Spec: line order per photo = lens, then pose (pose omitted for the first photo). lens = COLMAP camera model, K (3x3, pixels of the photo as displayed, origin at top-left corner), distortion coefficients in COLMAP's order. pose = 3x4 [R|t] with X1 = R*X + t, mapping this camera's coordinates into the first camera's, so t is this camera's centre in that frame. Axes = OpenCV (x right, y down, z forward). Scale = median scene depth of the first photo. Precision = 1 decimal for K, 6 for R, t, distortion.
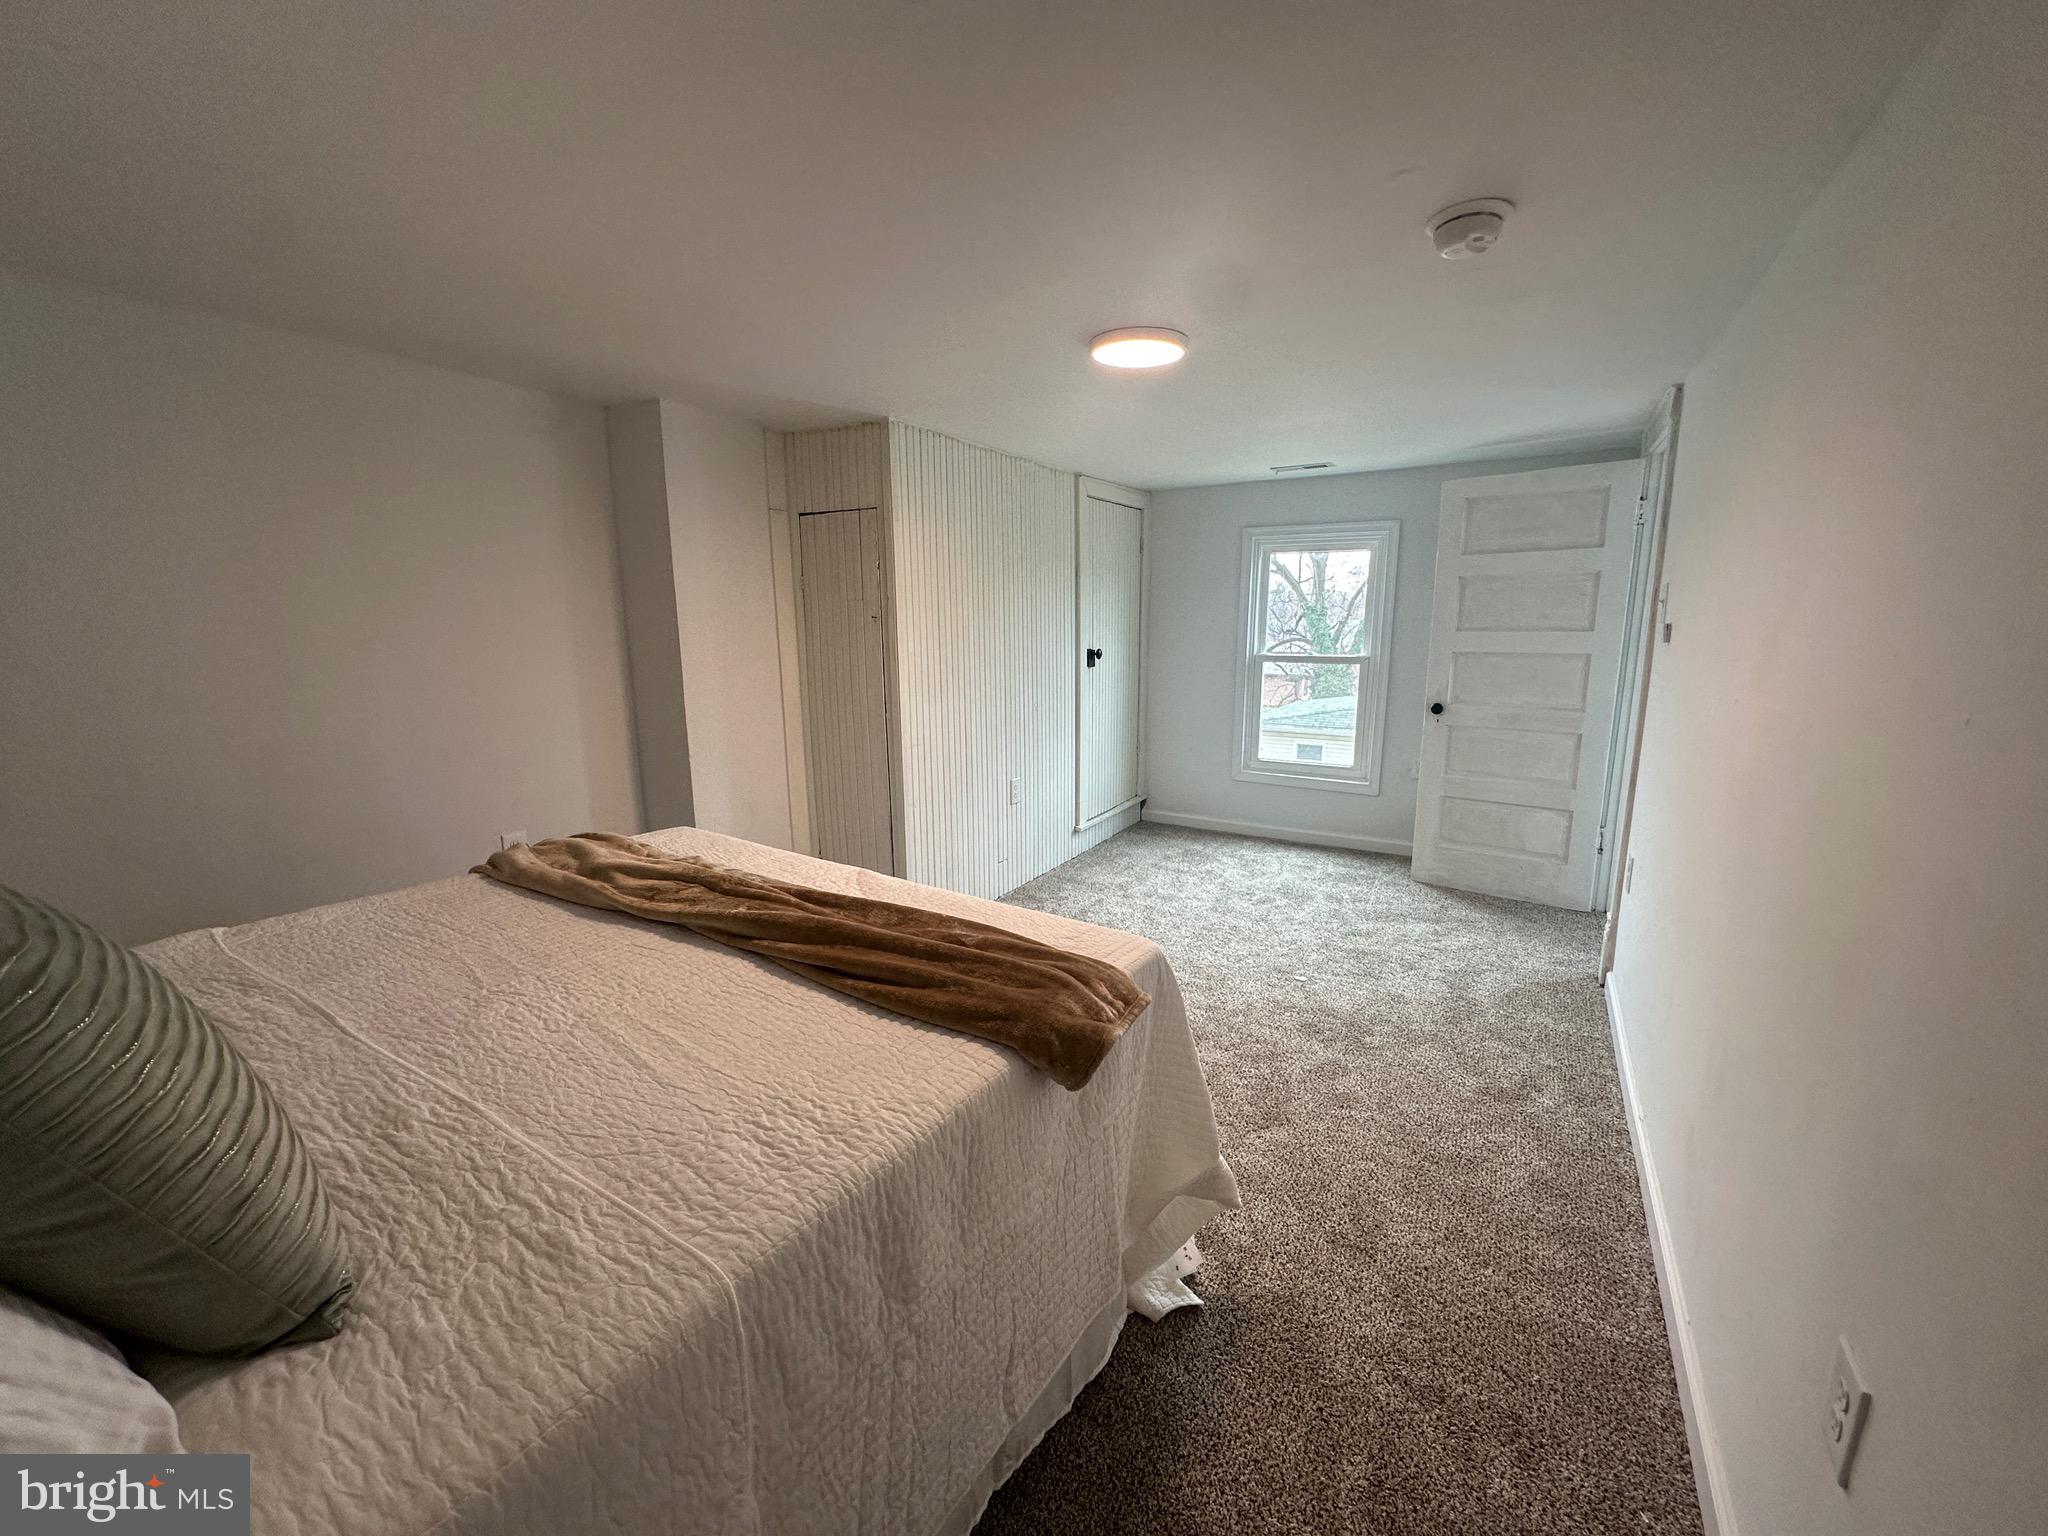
lens RADIAL K [[811.3, 0, 1024.0], [0, 811.3, 768.0], [0, 0, 1]] dist [0.000251, 0.000024]
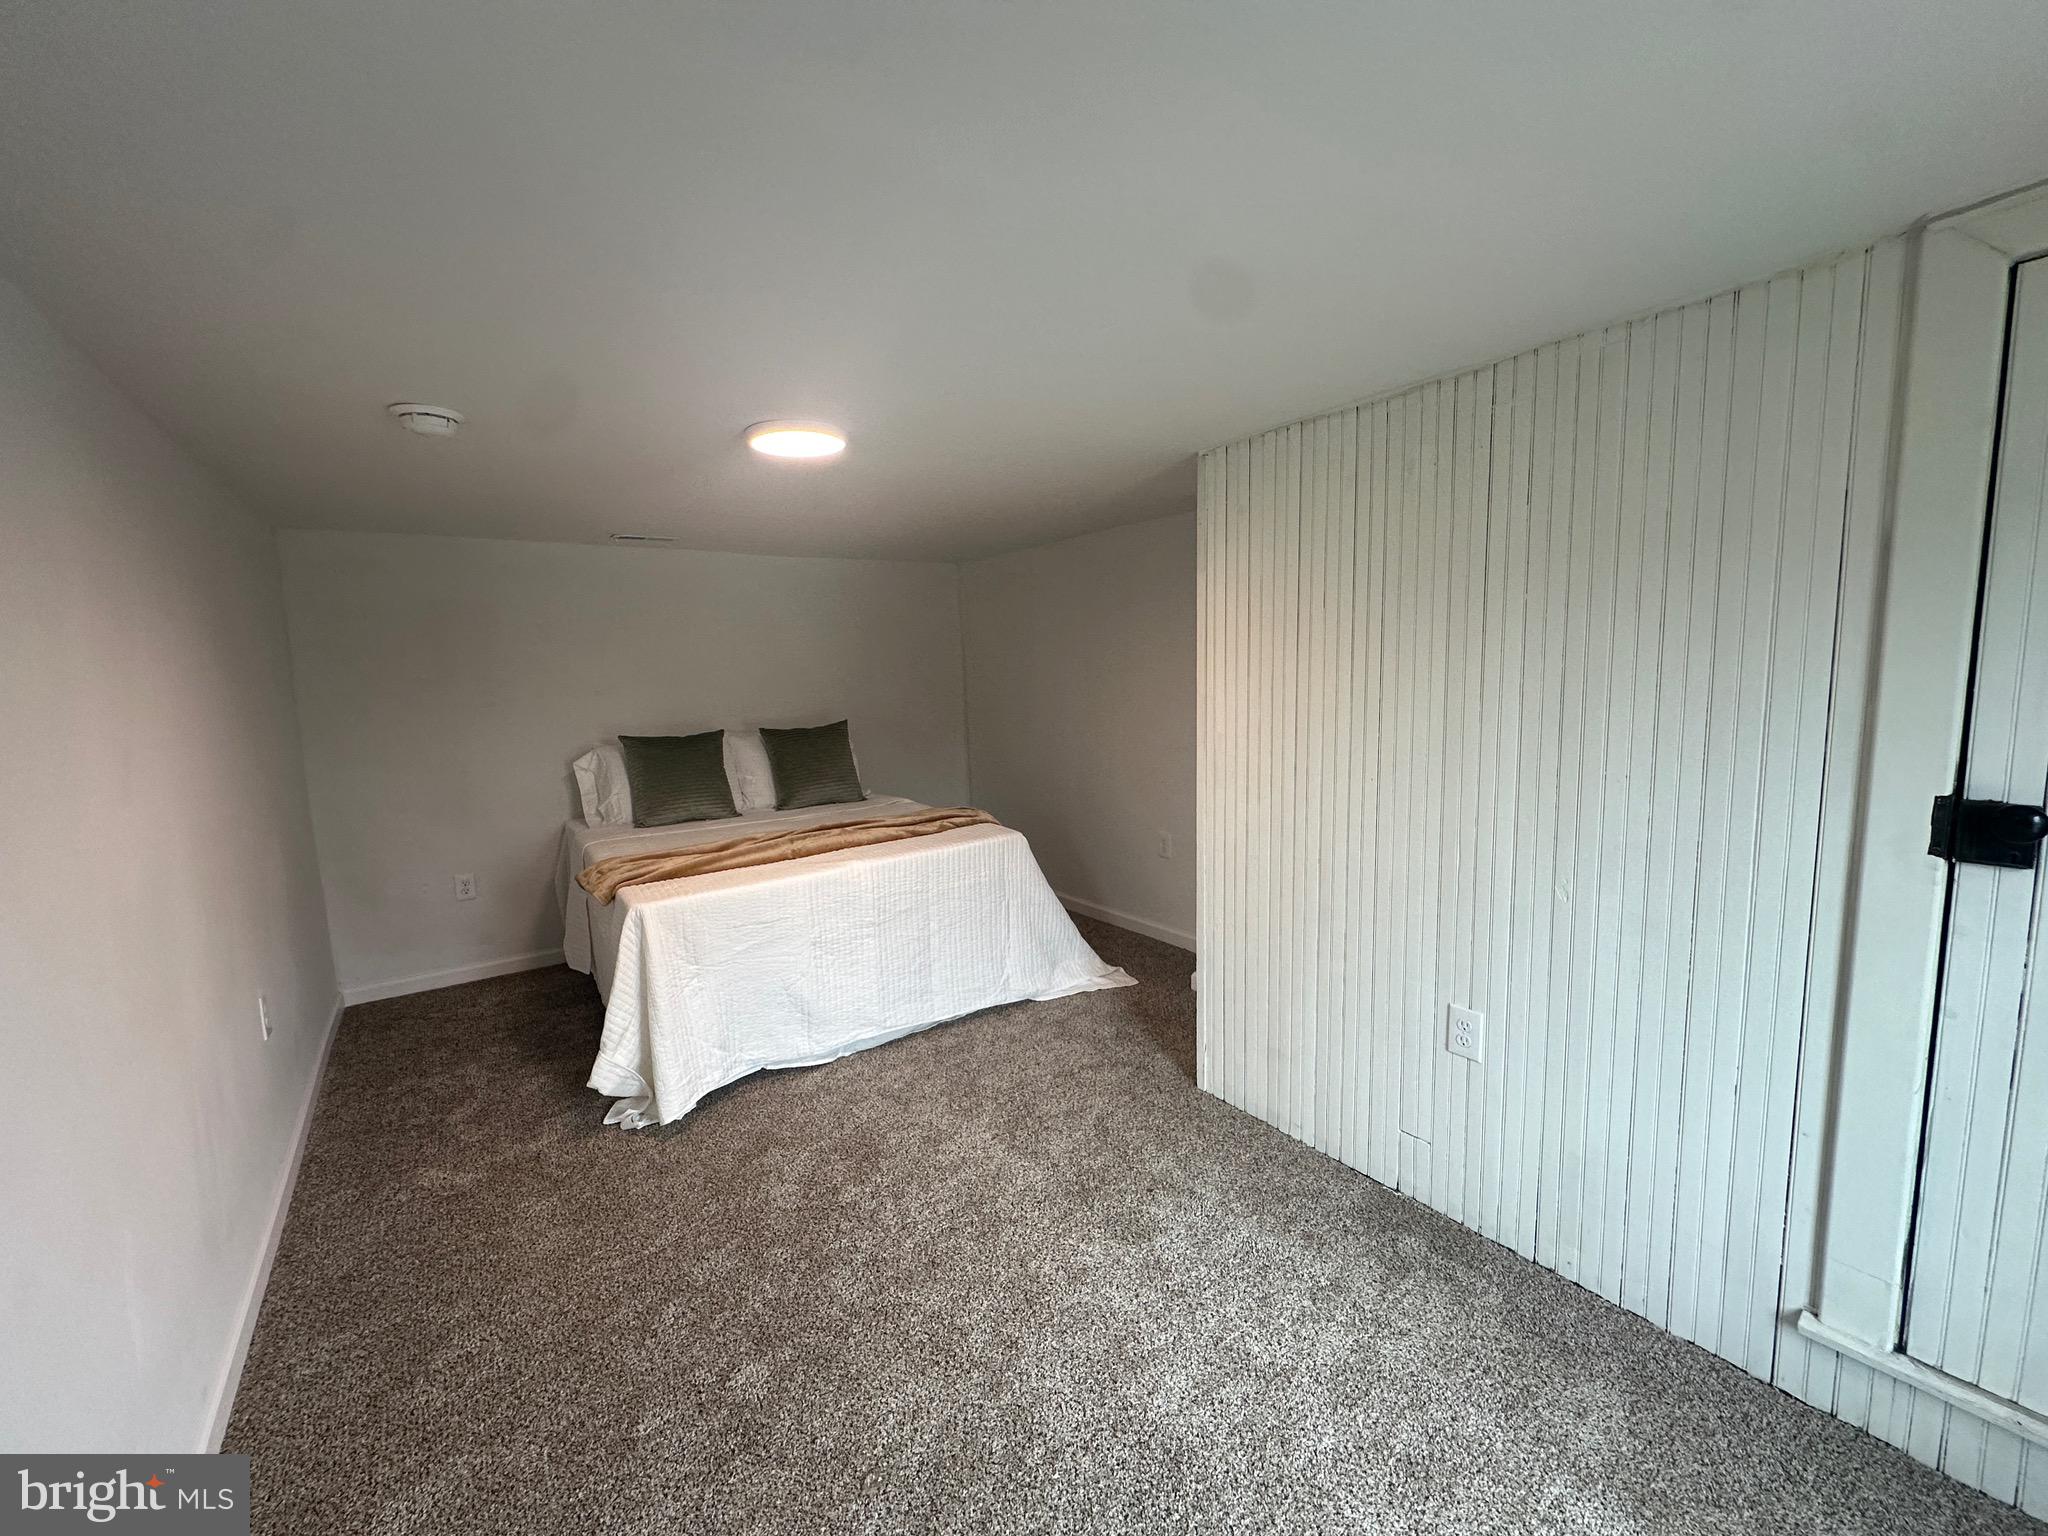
lens RADIAL K [[811.3, 0, 1024.0], [0, 811.3, 768.0], [0, 0, 1]] dist [0.000251, 0.000024]
pose [[-0.374440, 0.115455, -0.920035, 0.521385], [-0.141258, 0.973534, 0.179659, -0.178877], [0.916428, 0.197234, -0.348221, 0.864698]]
